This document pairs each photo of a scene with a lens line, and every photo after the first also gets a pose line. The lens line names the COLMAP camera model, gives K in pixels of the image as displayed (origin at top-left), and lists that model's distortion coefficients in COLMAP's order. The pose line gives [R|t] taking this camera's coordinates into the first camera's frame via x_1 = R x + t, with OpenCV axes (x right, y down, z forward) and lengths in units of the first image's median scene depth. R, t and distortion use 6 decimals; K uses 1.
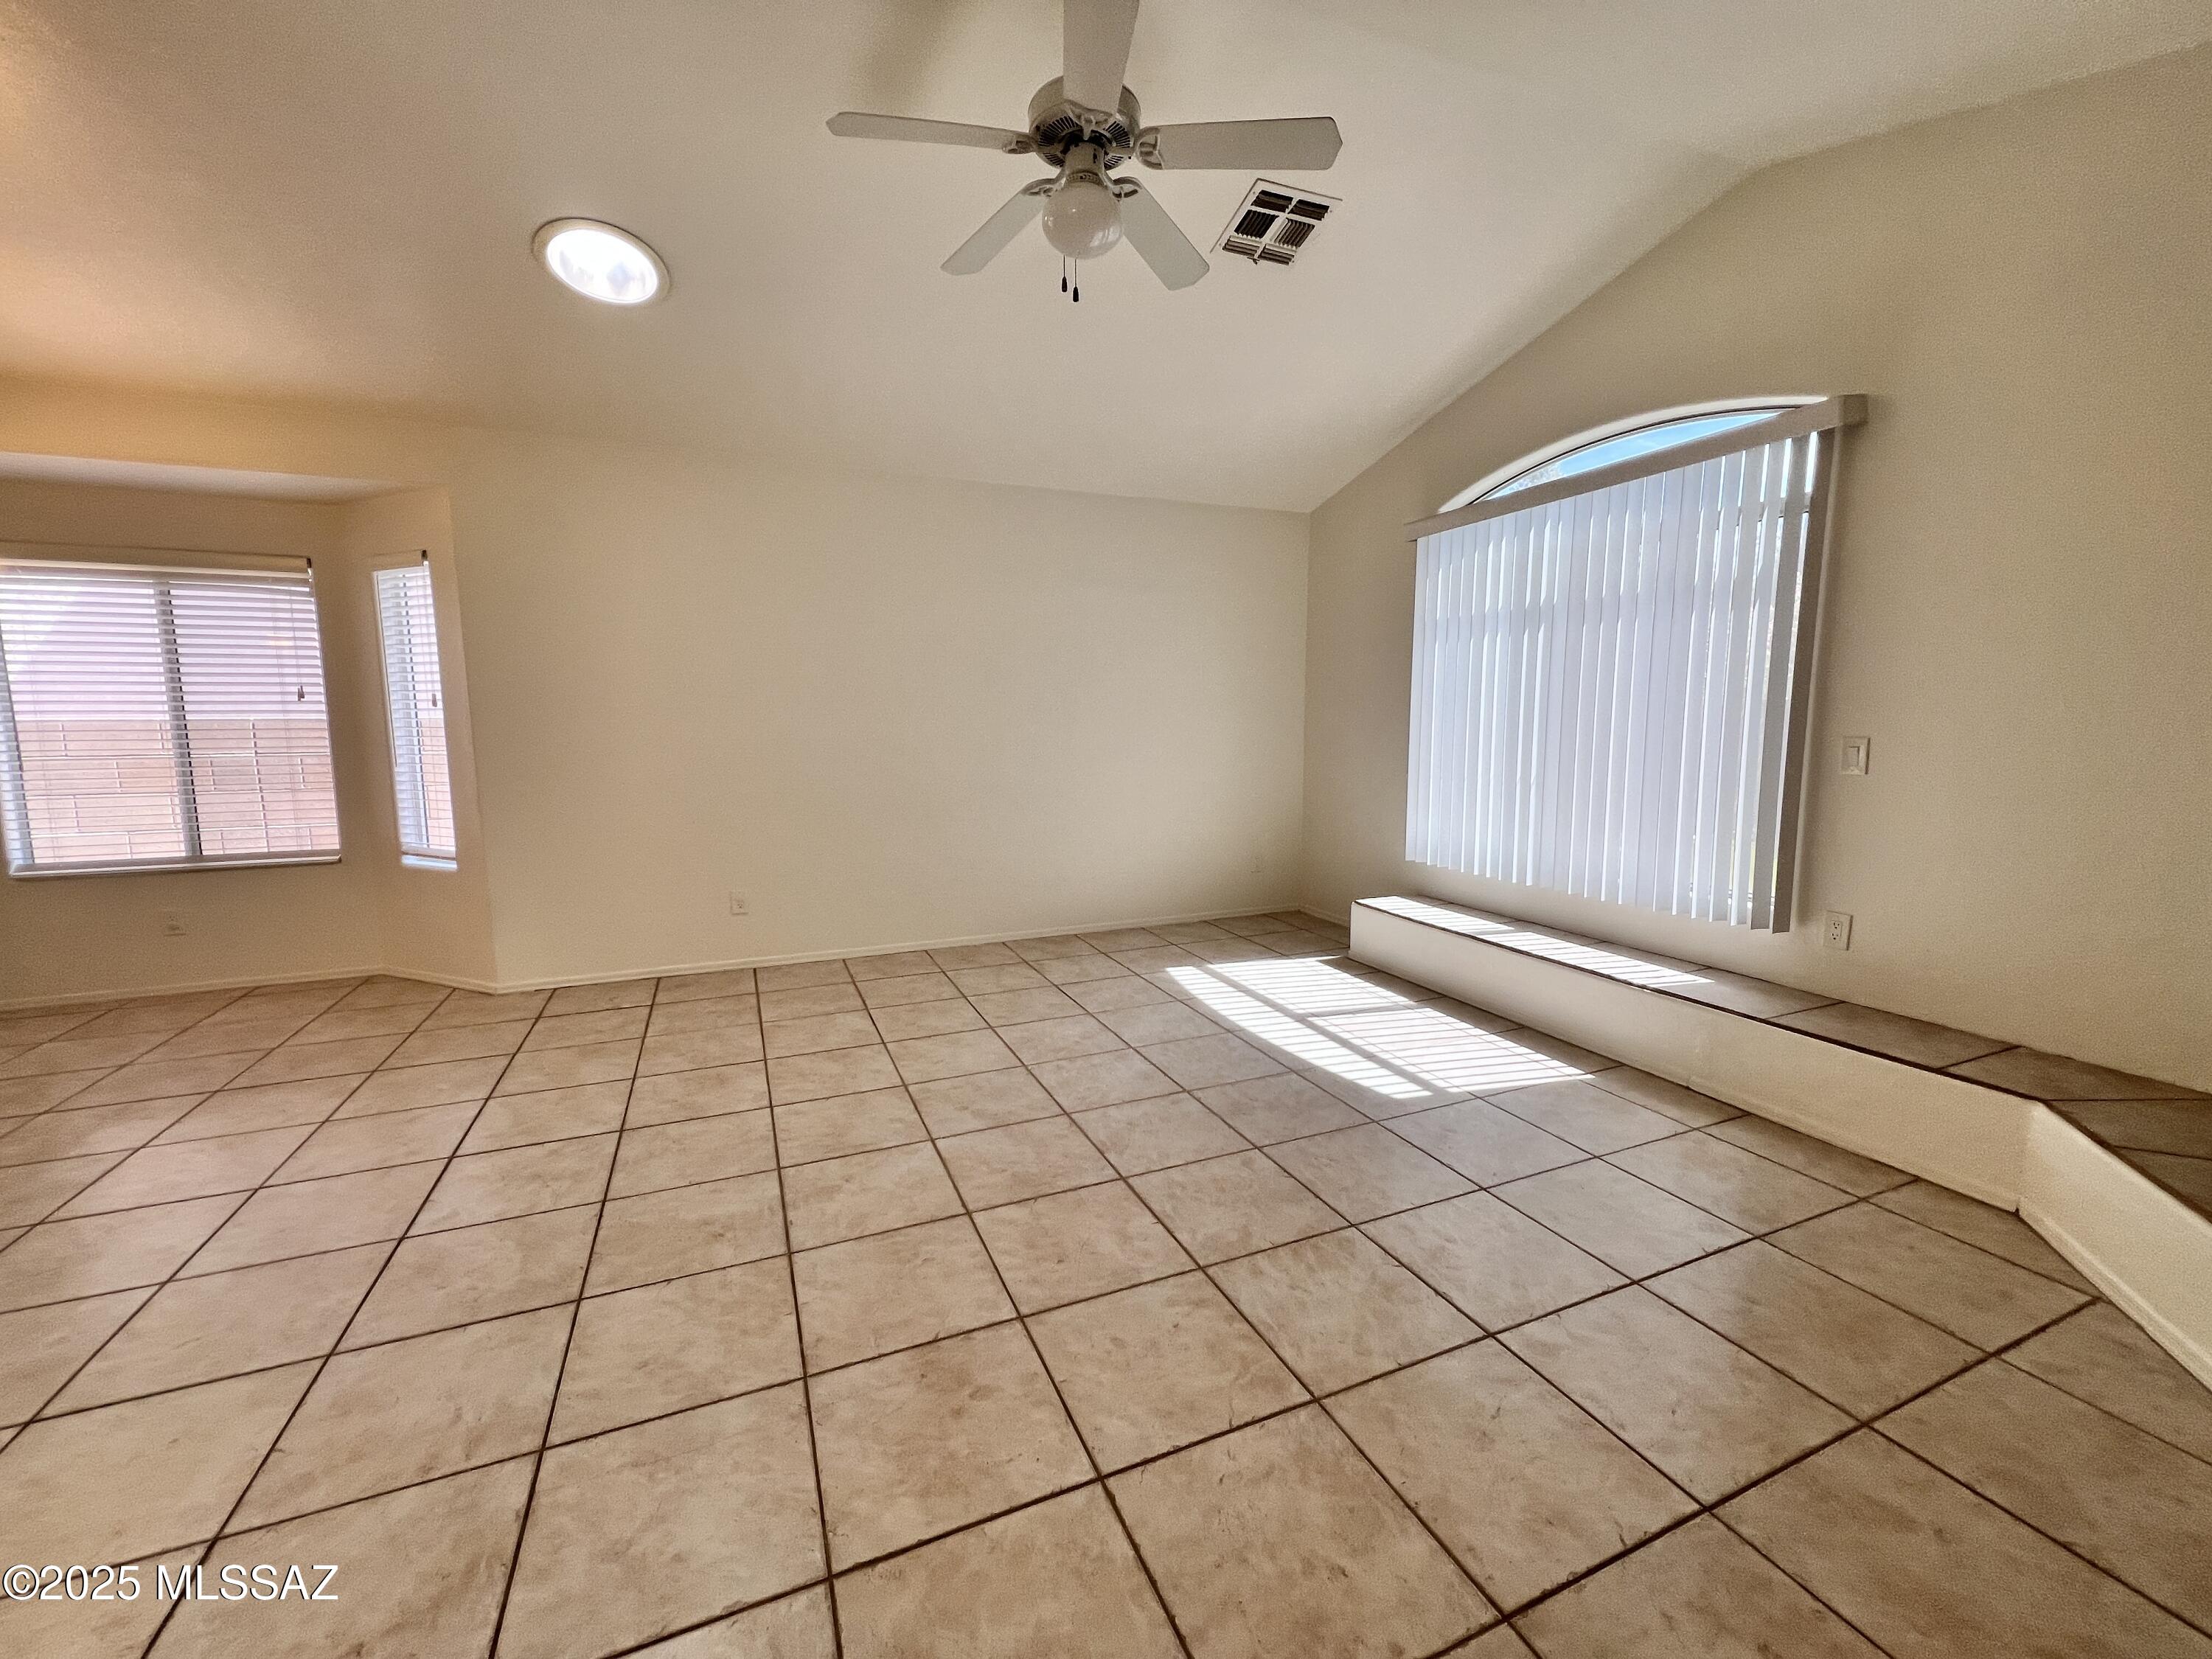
lens RADIAL K [[886.6, 0, 1105.1], [0, 886.6, 826.1], [0, 0, 1]] dist [0.000091, 0.000031]
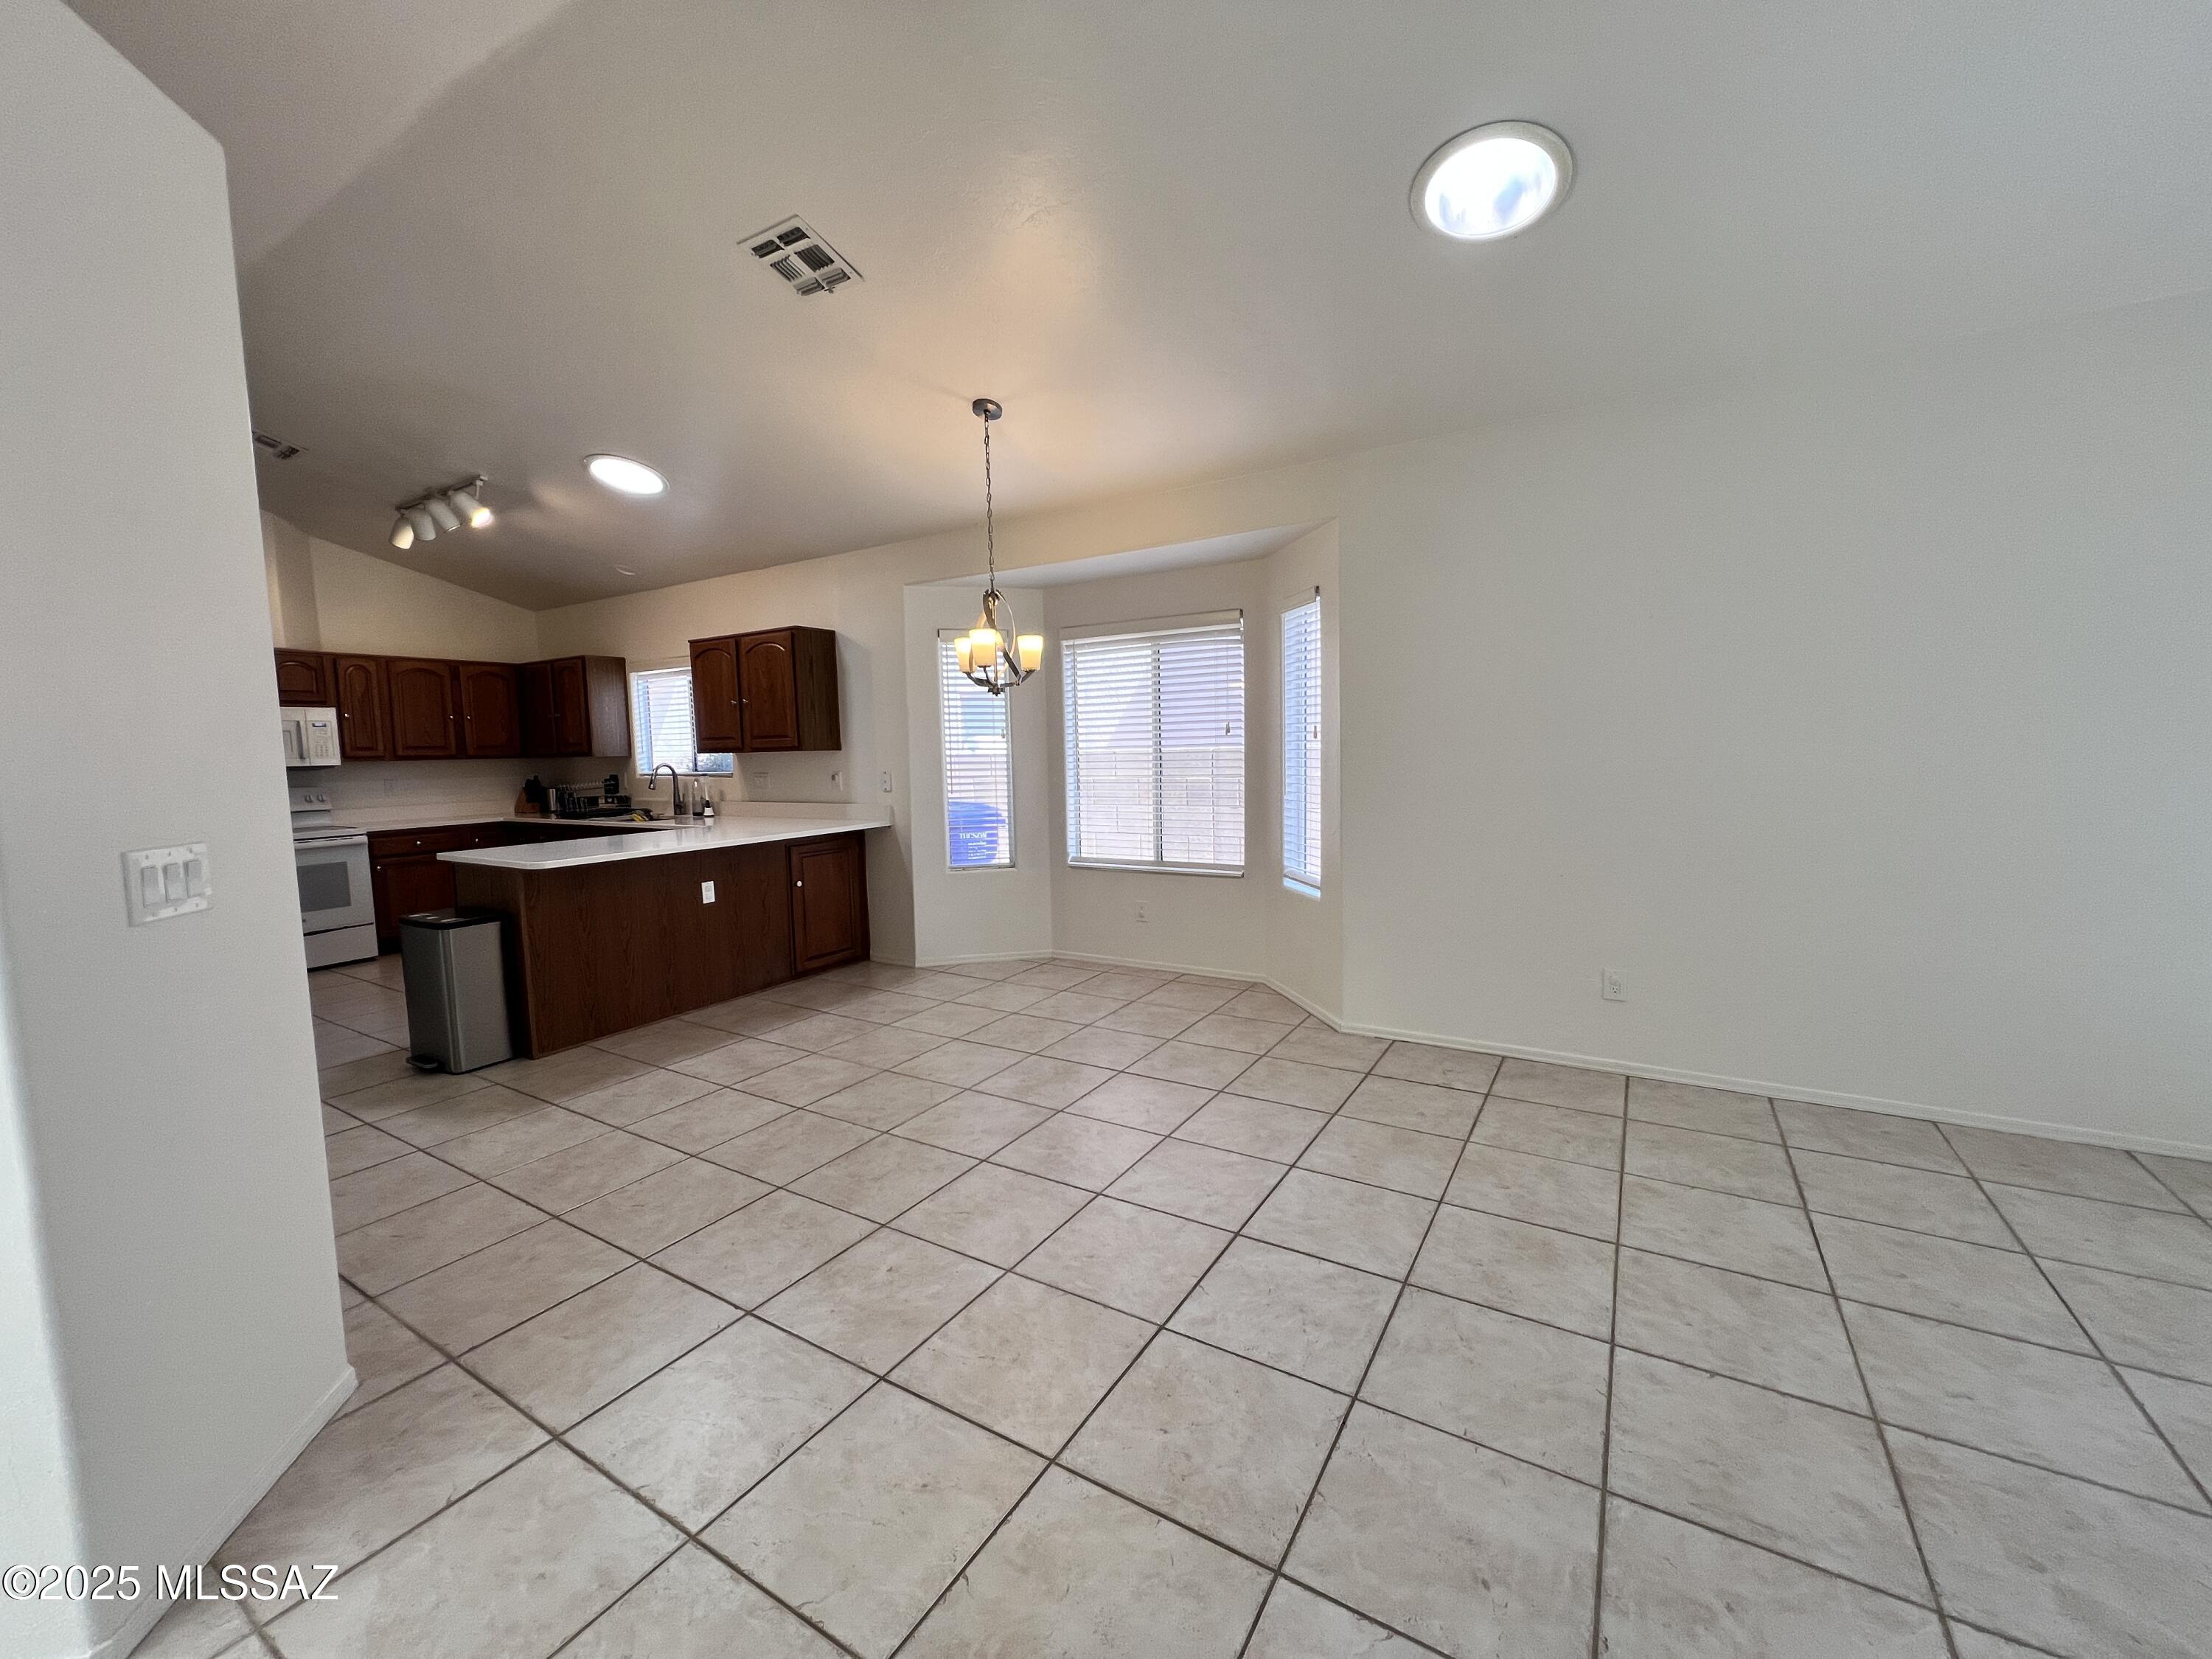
lens RADIAL K [[885.6, 0, 1097.0], [0, 885.6, 827.1], [0, 0, 1]] dist [-0.001213, 0.000182]
pose [[0.575655, 0.063352, -0.815235, -0.064940], [-0.076171, 0.996814, 0.023677, -0.039607], [0.814137, 0.048468, 0.578646, 0.220294]]
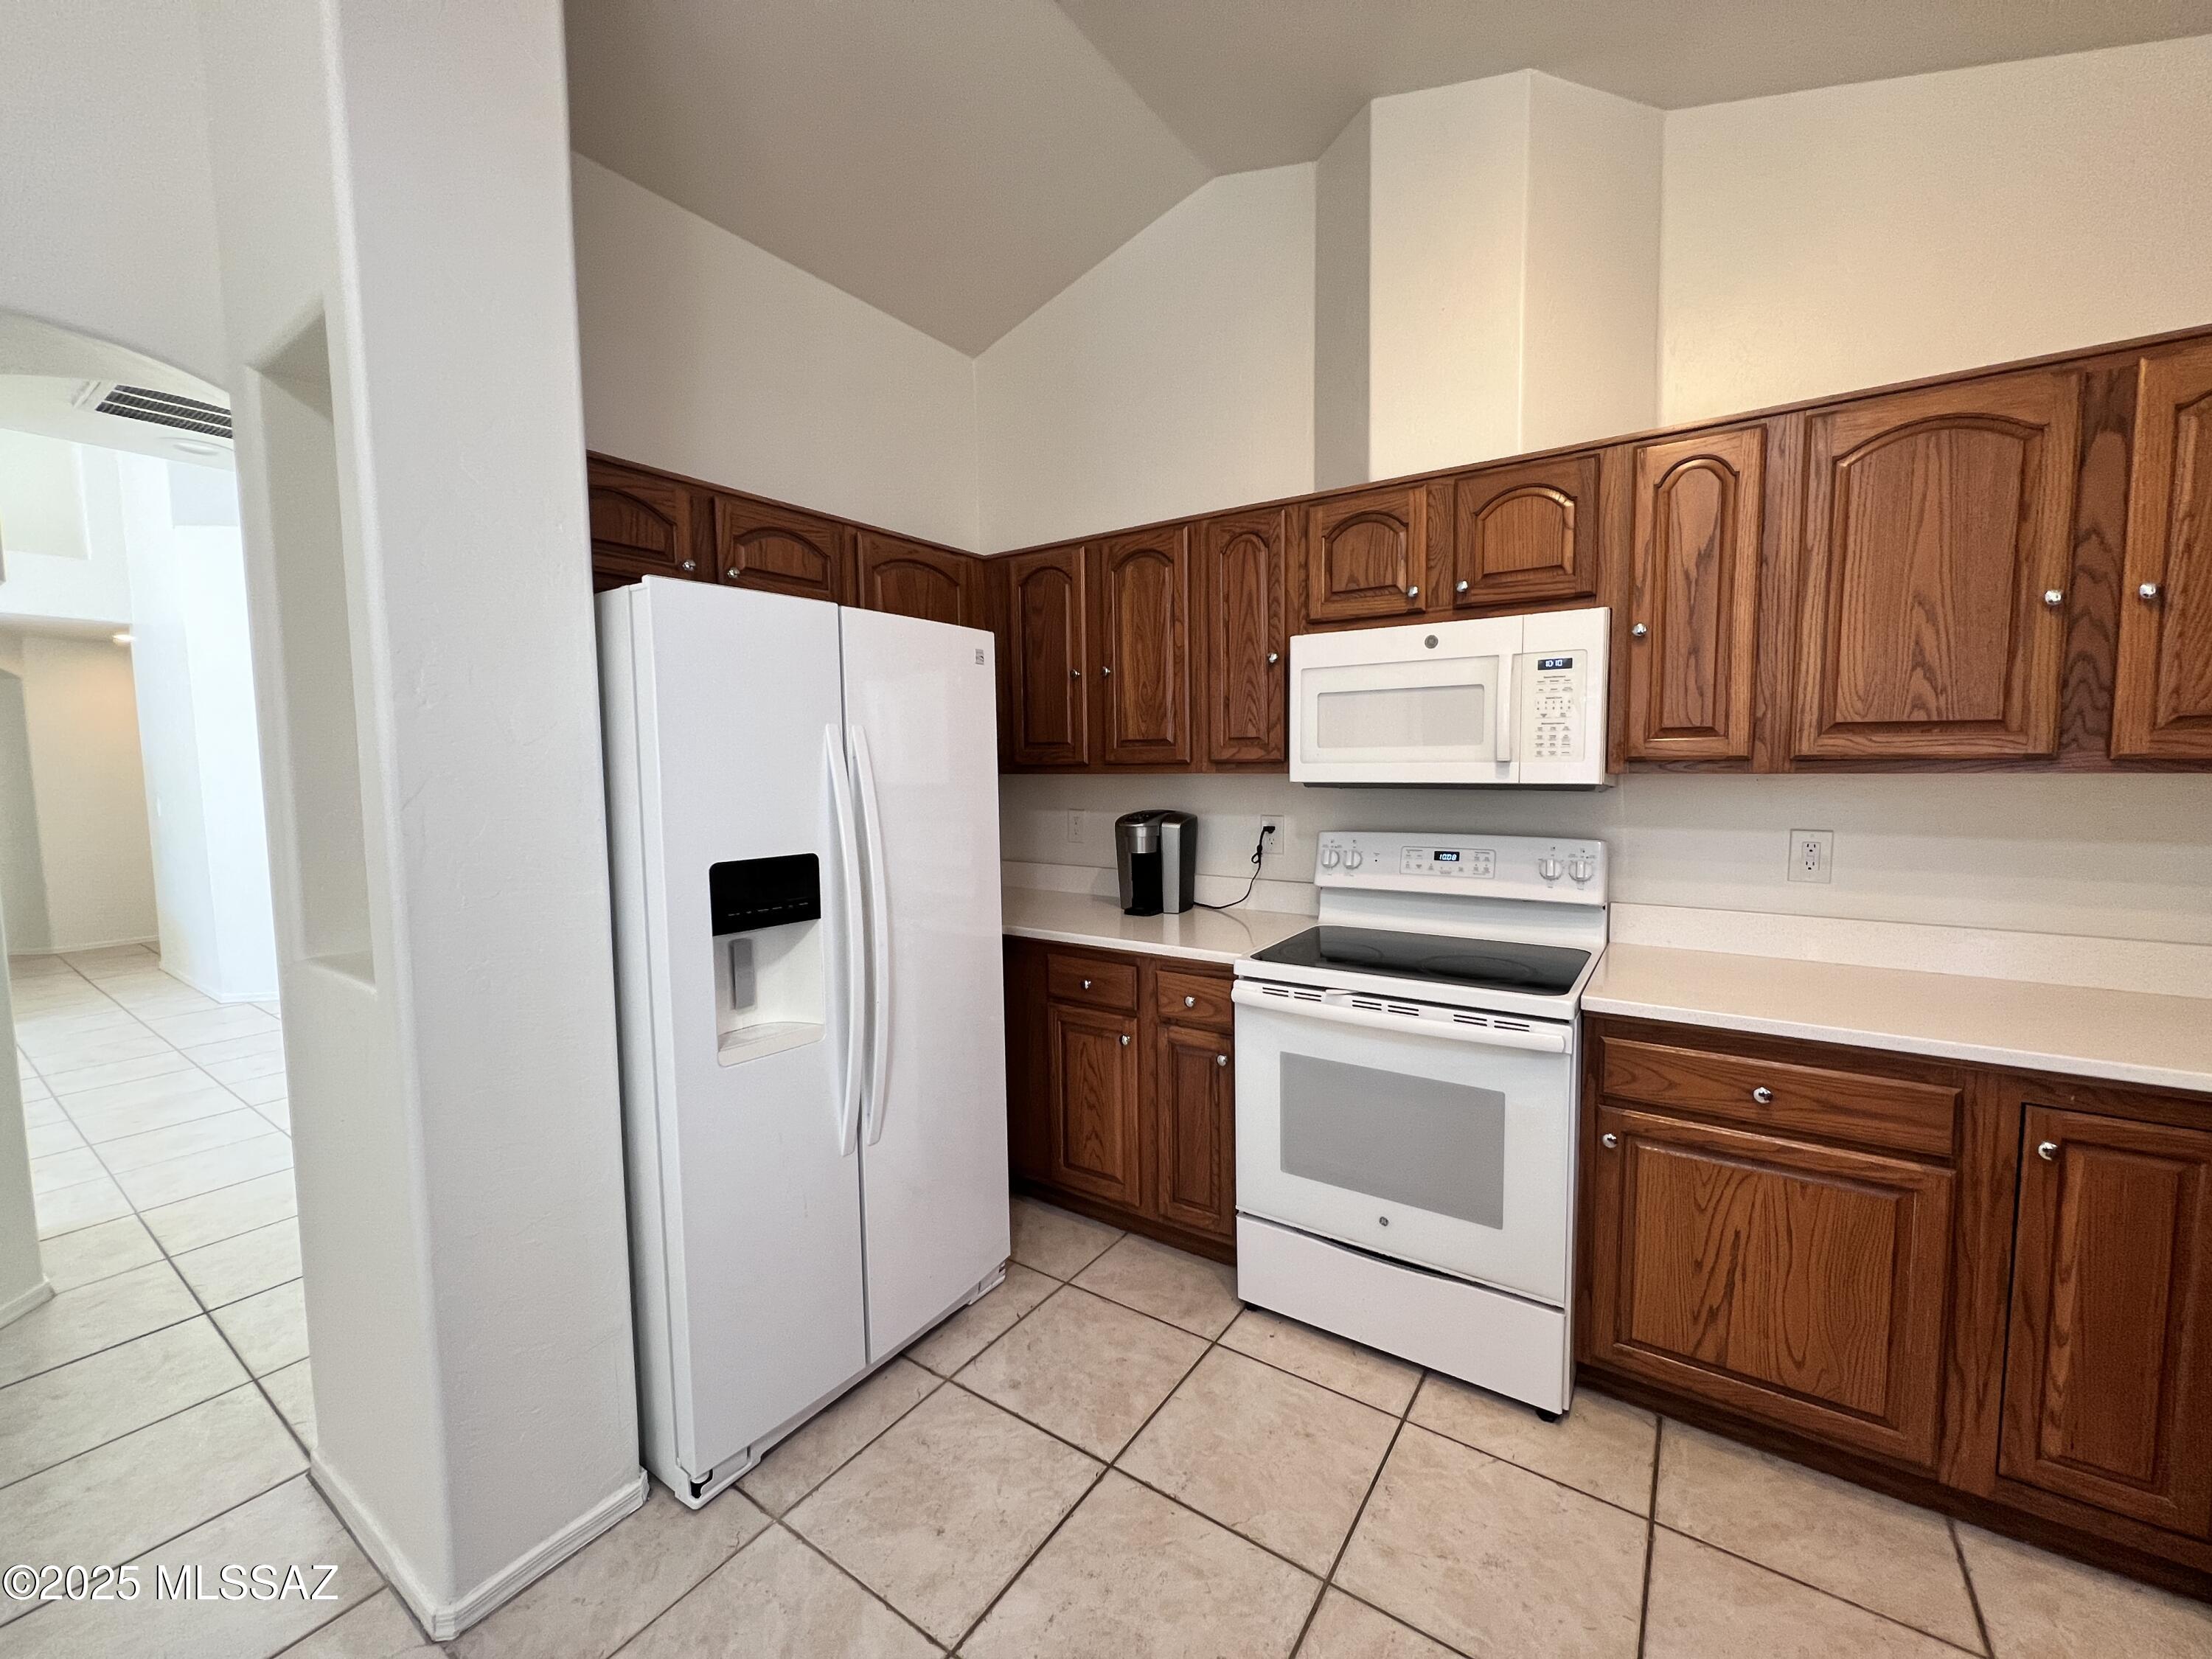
lens RADIAL K [[886.6, 0, 1105.1], [0, 886.6, 826.1], [0, 0, 1]] dist [0.000091, 0.000031]
pose [[-0.845687, 0.054946, -0.530844, -1.589166], [-0.049351, 0.982373, 0.180302, -0.063293], [0.531393, 0.178676, -0.828068, 0.308631]]
